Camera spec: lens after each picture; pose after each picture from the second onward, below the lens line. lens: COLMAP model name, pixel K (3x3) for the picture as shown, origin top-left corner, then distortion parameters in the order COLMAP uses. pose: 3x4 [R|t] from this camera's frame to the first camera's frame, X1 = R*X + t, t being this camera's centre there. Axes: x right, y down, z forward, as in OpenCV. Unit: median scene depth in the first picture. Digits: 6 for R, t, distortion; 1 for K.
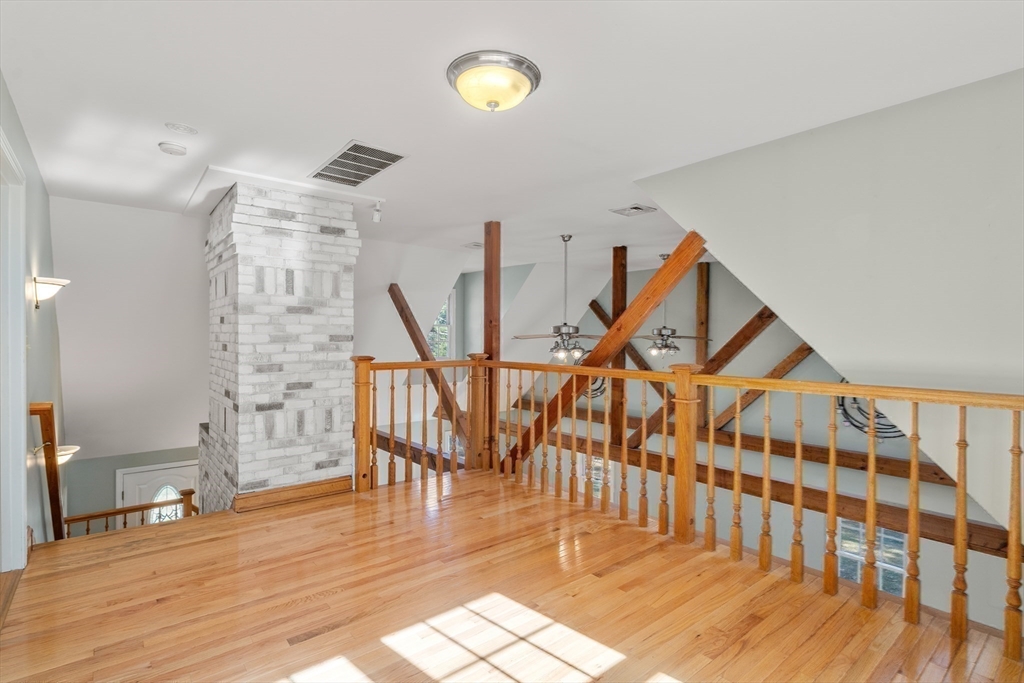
lens RADIAL K [[502.3, 0, 505.6], [0, 502.3, 335.5], [0, 0, 1]] dist [0.002272, 0.000145]
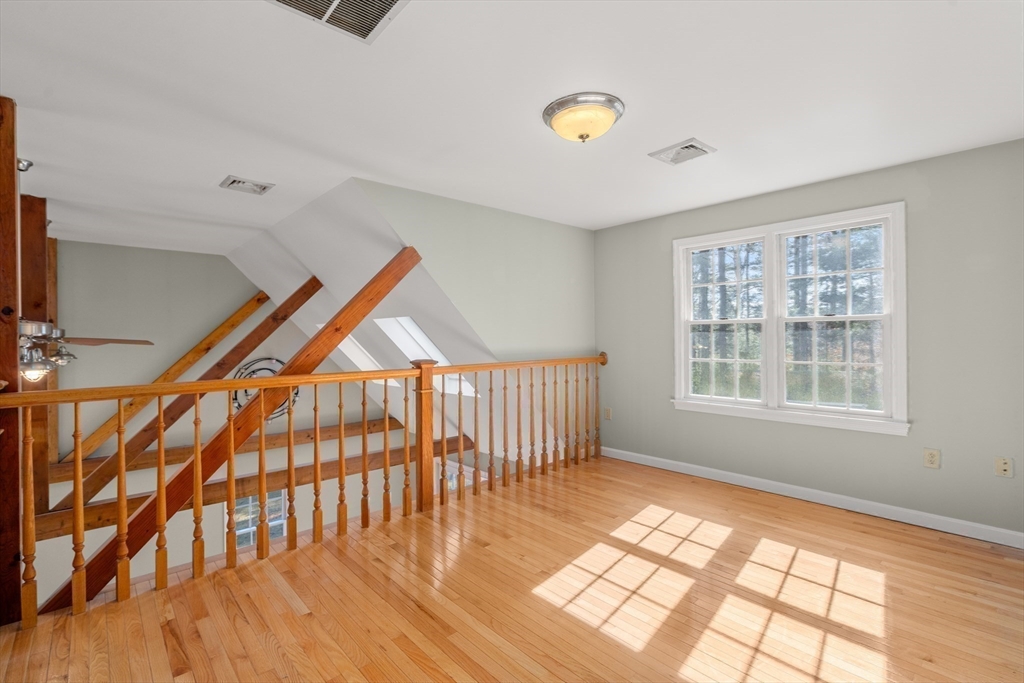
lens RADIAL K [[473.9, 0, 505.9], [0, 473.9, 345.2], [0, 0, 1]] dist [-0.000213, 0.000986]
pose [[-0.054696, -0.025633, 0.998174, -0.589807], [0.009085, 0.999616, 0.026168, -0.002115], [-0.998462, 0.010499, -0.054442, 0.683908]]
